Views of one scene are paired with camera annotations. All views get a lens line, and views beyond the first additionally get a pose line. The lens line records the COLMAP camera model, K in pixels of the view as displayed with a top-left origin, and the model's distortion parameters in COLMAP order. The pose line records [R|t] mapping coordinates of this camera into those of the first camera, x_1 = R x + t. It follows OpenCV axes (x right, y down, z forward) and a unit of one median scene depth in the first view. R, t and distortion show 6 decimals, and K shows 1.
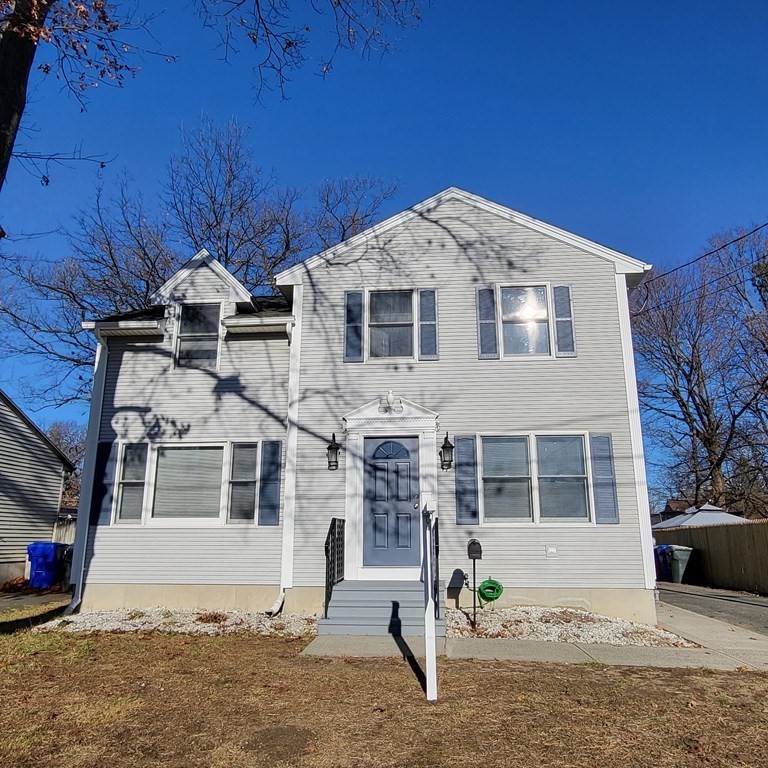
lens RADIAL K [[617.1, 0, 381.9], [0, 617.1, 380.4], [0, 0, 1]] dist [-0.018113, 0.019385]
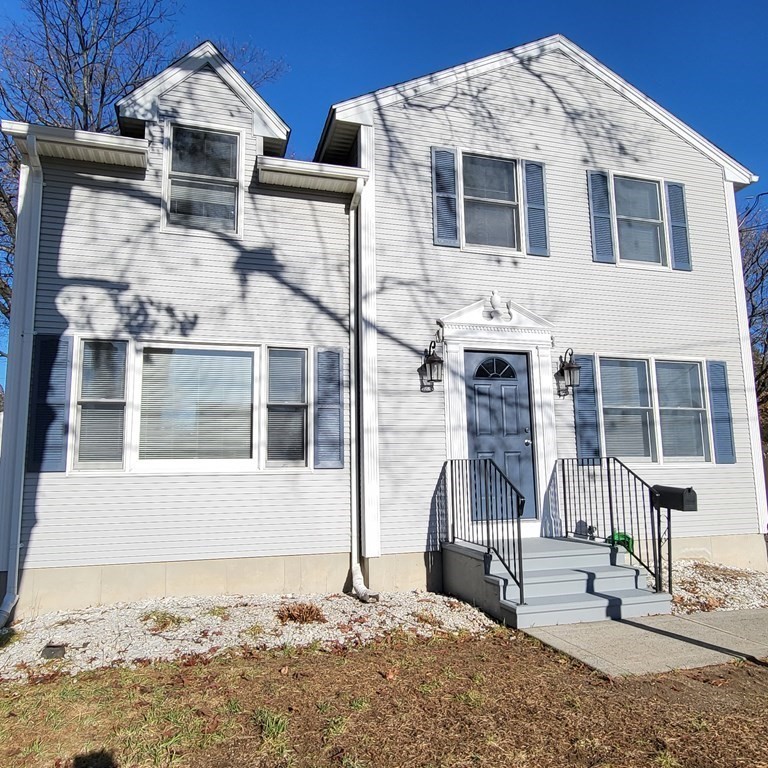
lens RADIAL K [[617.1, 0, 381.9], [0, 617.1, 380.4], [0, 0, 1]] dist [-0.018113, 0.019385]
pose [[0.928582, 0.041240, 0.368828, -0.370633], [-0.079473, 0.992850, 0.089072, 0.066947], [-0.362518, -0.112022, 0.925220, 0.333735]]
